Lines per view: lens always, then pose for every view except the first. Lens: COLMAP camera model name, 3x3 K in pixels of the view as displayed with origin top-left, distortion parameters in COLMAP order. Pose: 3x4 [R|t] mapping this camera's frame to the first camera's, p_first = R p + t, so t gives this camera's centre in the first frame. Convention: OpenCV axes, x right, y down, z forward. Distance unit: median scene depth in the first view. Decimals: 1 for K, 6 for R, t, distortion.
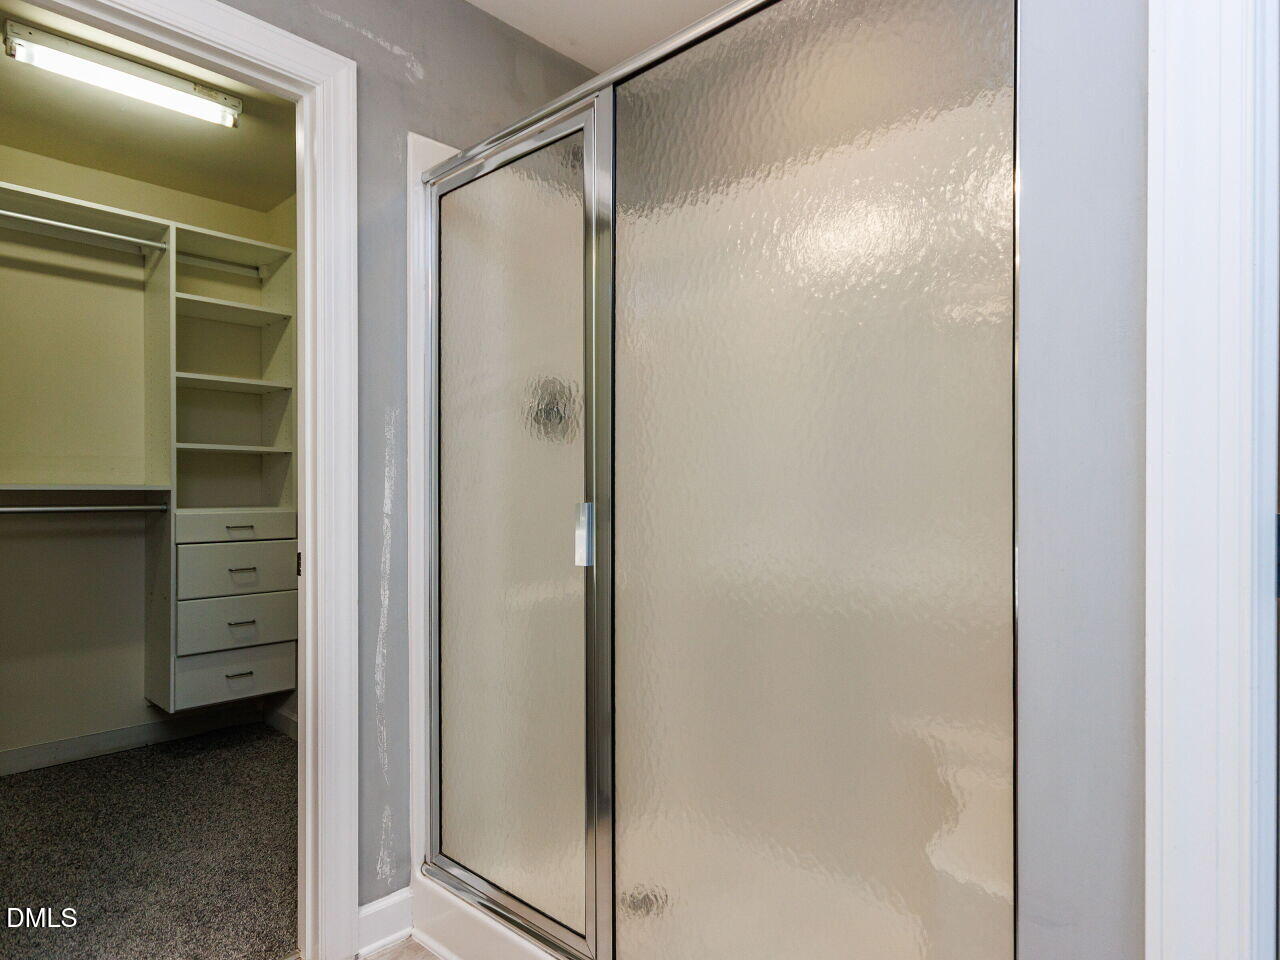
lens RADIAL K [[752.9, 0, 643.9], [0, 752.9, 484.4], [0, 0, 1]] dist [0.002018, 0.000668]
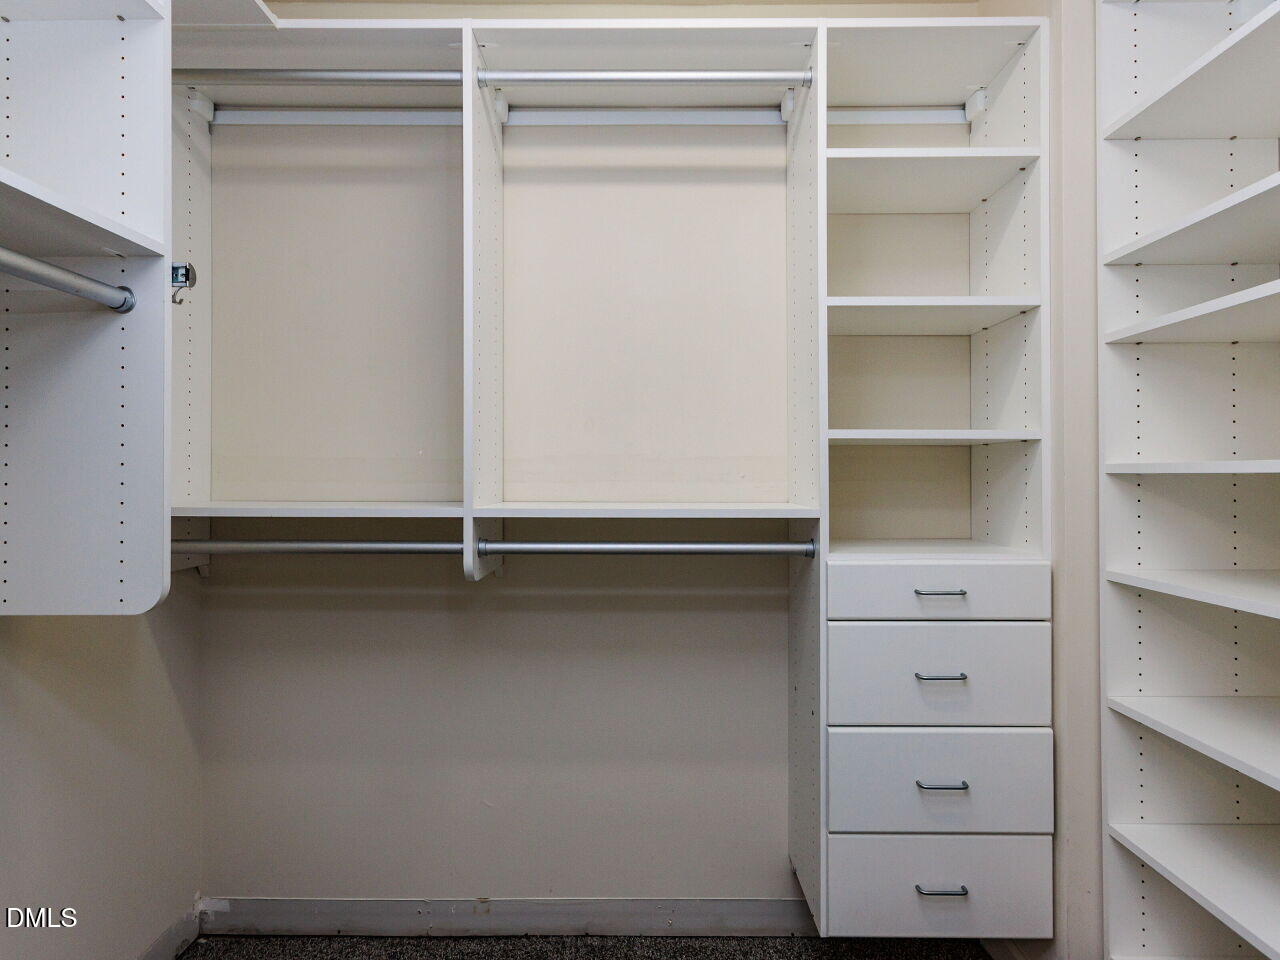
lens RADIAL K [[752.9, 0, 643.9], [0, 752.9, 484.4], [0, 0, 1]] dist [0.002018, 0.000668]
pose [[0.677254, -0.003531, -0.735741, -0.313169], [0.001480, 0.999993, -0.003437, -0.014258], [0.735748, 0.001239, 0.677254, 0.537100]]
